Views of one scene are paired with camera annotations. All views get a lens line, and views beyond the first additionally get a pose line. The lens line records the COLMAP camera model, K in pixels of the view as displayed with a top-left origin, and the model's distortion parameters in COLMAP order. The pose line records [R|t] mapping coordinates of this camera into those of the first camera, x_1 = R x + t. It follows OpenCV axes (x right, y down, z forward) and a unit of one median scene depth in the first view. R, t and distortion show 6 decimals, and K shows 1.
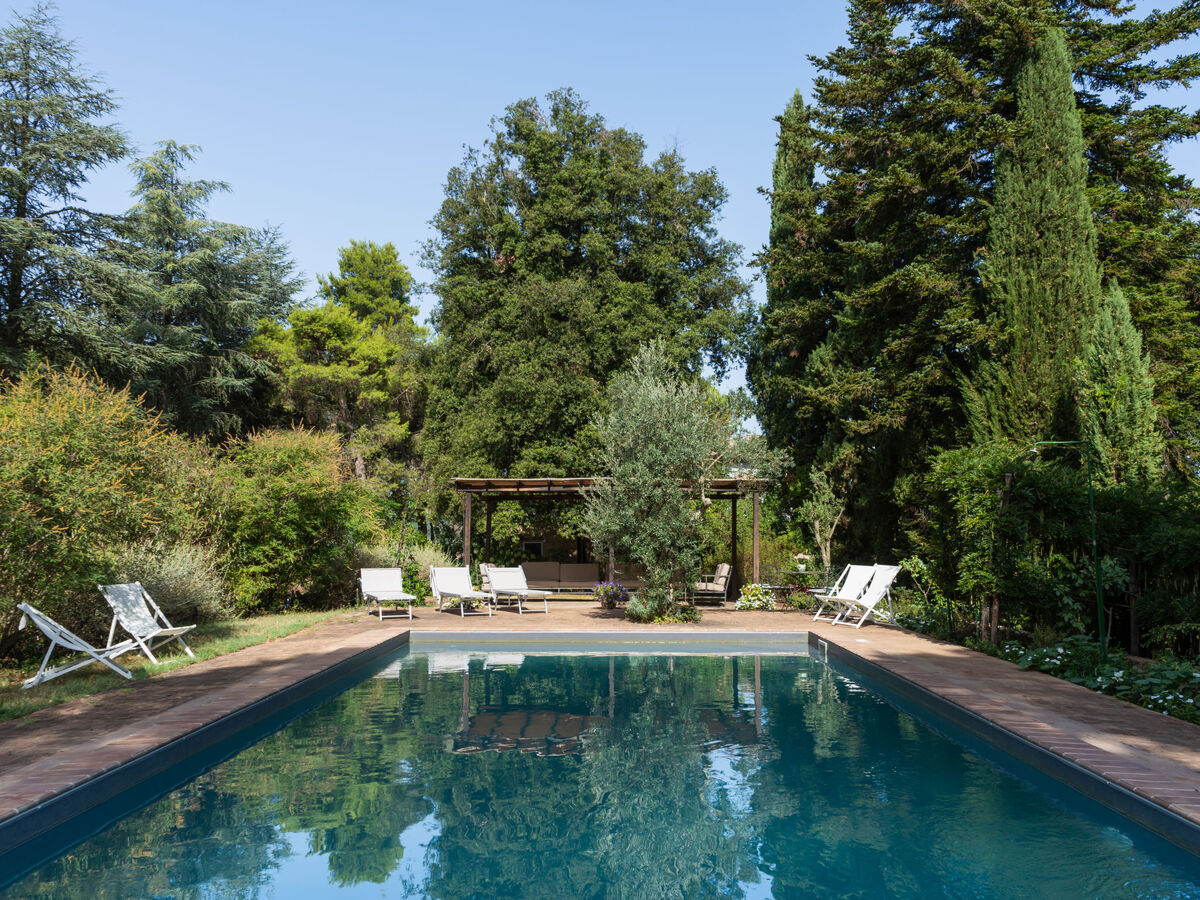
lens RADIAL K [[1062.4, 0, 598.8], [0, 1062.4, 441.4], [0, 0, 1]] dist [-0.018579, 0.010198]
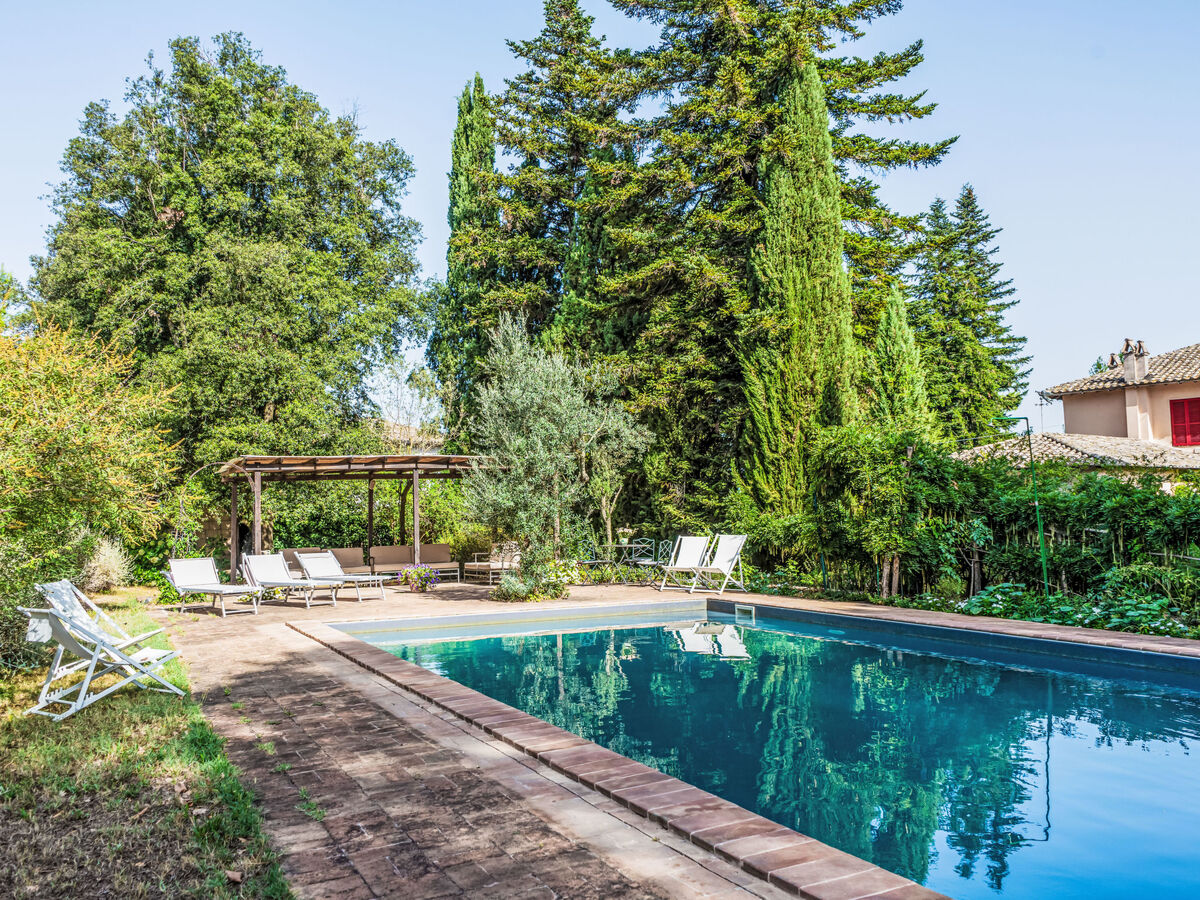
lens RADIAL K [[1062.4, 0, 598.8], [0, 1062.4, 441.4], [0, 0, 1]] dist [-0.018579, 0.010198]
pose [[0.905639, 0.004992, 0.424020, -0.251837], [-0.010589, 0.999885, 0.010847, 0.010292], [-0.423917, -0.014313, 0.905588, 0.072247]]
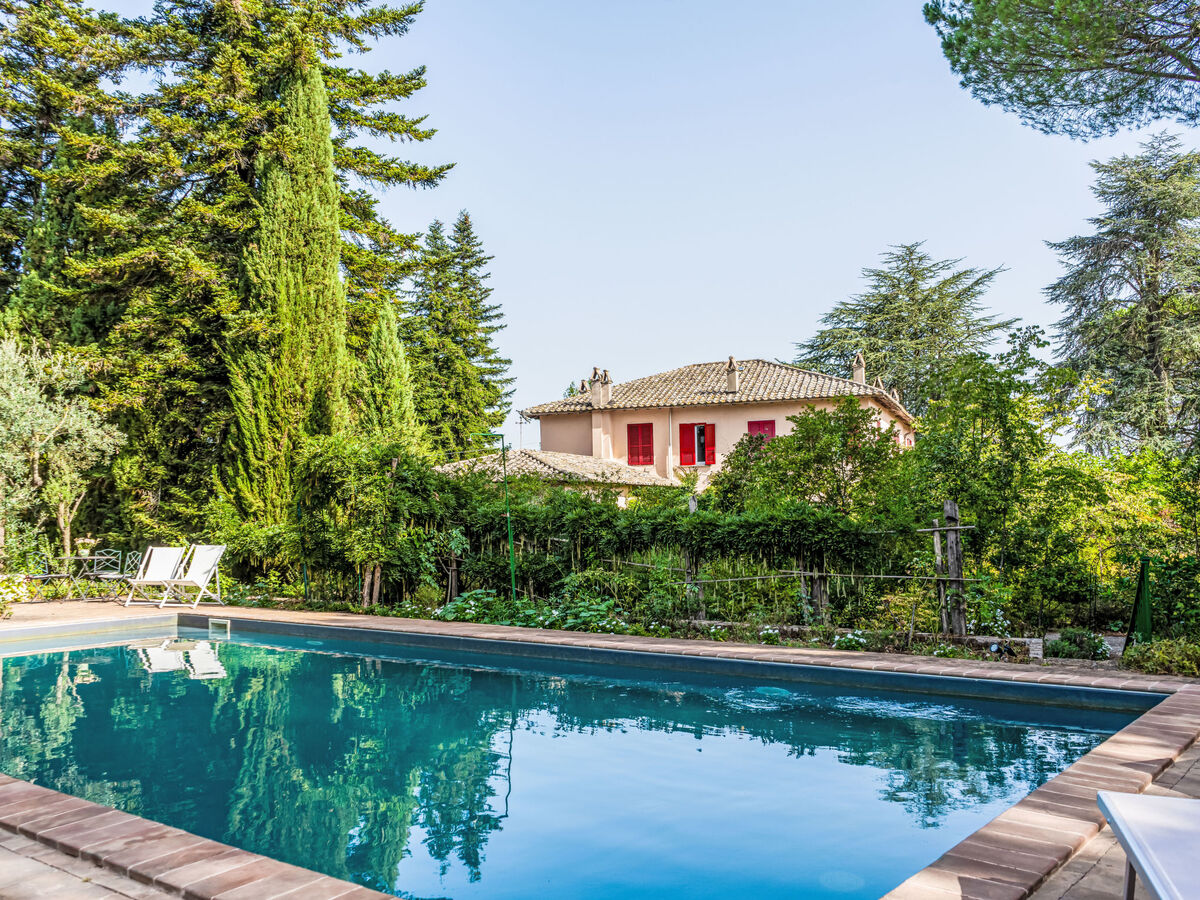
lens RADIAL K [[1062.4, 0, 598.8], [0, 1062.4, 441.4], [0, 0, 1]] dist [-0.018579, 0.010198]
pose [[0.617431, 0.039596, 0.785628, -0.247349], [-0.048491, 0.998749, -0.012228, 0.009818], [-0.785129, -0.030546, 0.618578, 0.066821]]
